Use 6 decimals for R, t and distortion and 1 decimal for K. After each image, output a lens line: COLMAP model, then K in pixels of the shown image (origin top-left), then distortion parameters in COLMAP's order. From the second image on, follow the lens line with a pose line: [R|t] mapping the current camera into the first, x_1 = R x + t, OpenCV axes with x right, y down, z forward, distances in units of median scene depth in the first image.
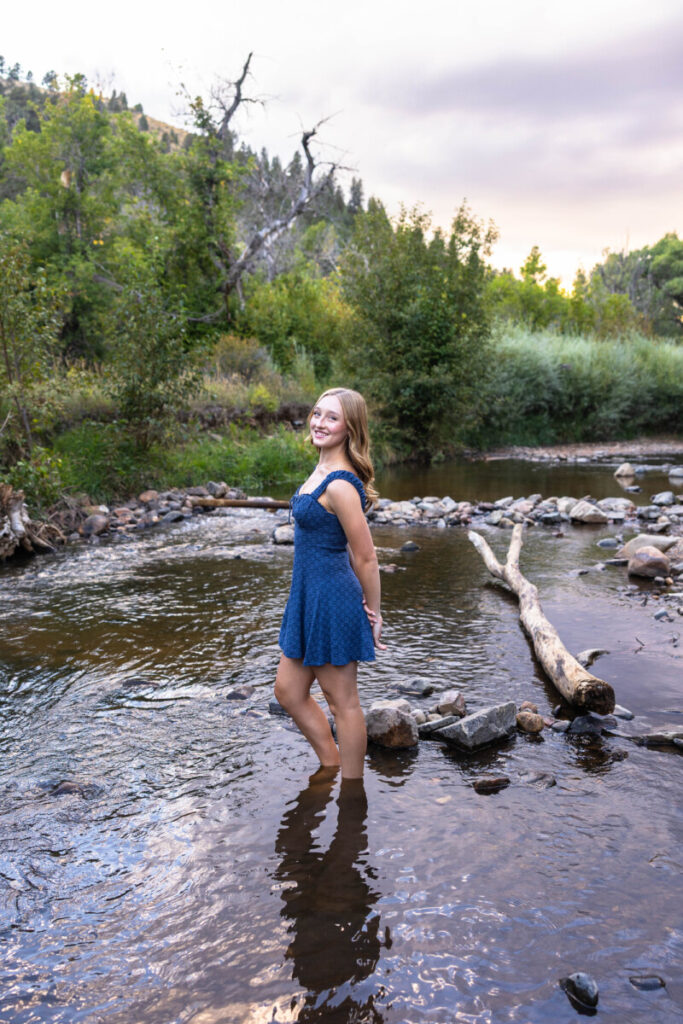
lens RADIAL K [[885.8, 0, 341.5], [0, 885.8, 512.0], [0, 0, 1]] dist [0.053059, -0.001378]
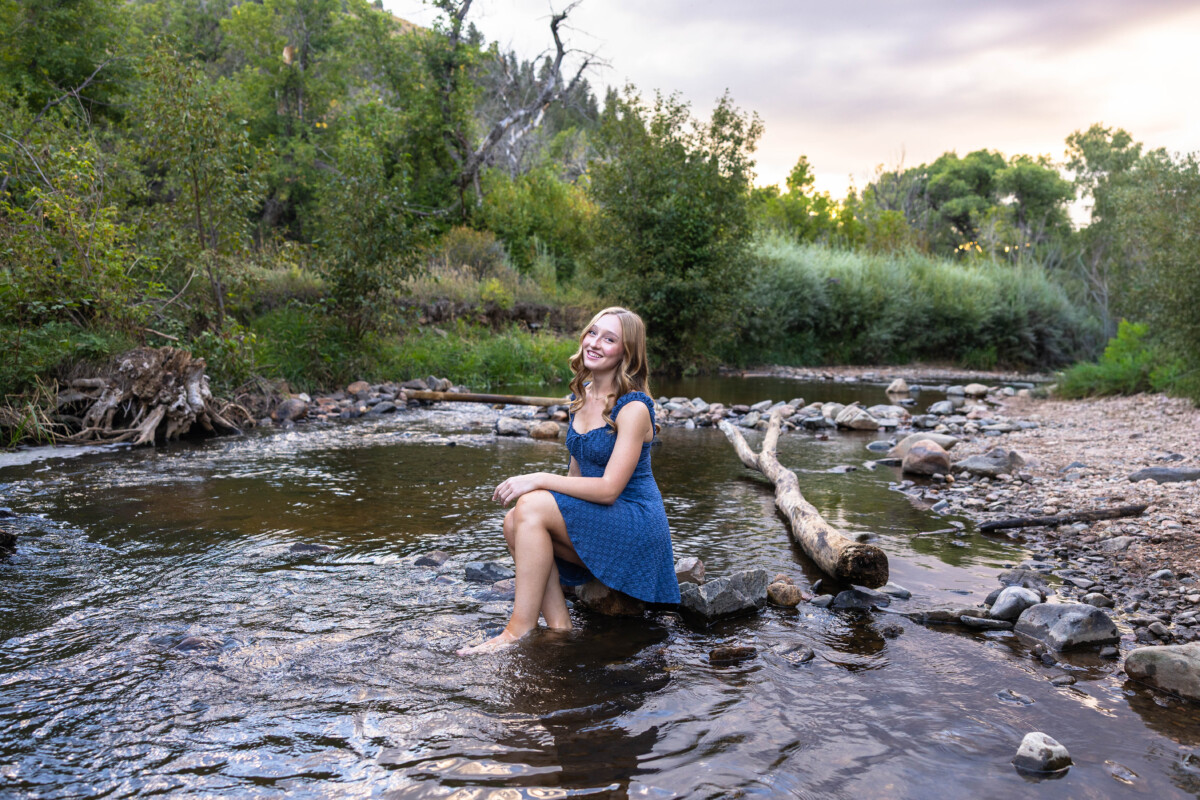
lens RADIAL K [[975.3, 0, 600.0], [0, 975.3, 400.0], [0, 0, 1]] dist [0.066881, 0.000585]
pose [[0.999416, 0.030911, 0.014560, 0.005170], [-0.030202, 0.998456, -0.046615, 0.021467], [-0.015979, 0.046148, 0.998807, 0.020424]]
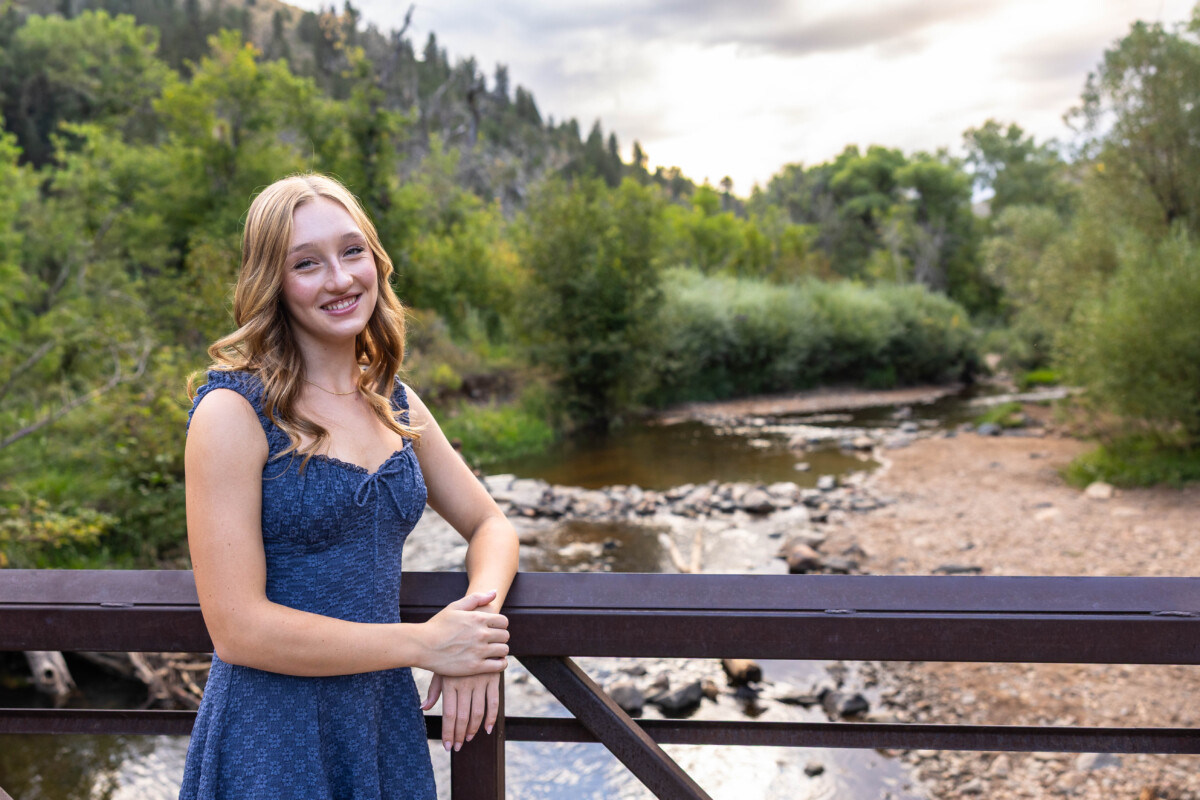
lens RADIAL K [[1019.6, 0, 549.3], [0, 1019.6, 401.6], [0, 0, 1]] dist [0.034047, 0.001544]
pose [[0.998374, -0.017530, 0.054232, -0.034430], [0.020161, 0.998627, -0.048357, -0.041013], [-0.053310, 0.049372, 0.997357, -0.172083]]
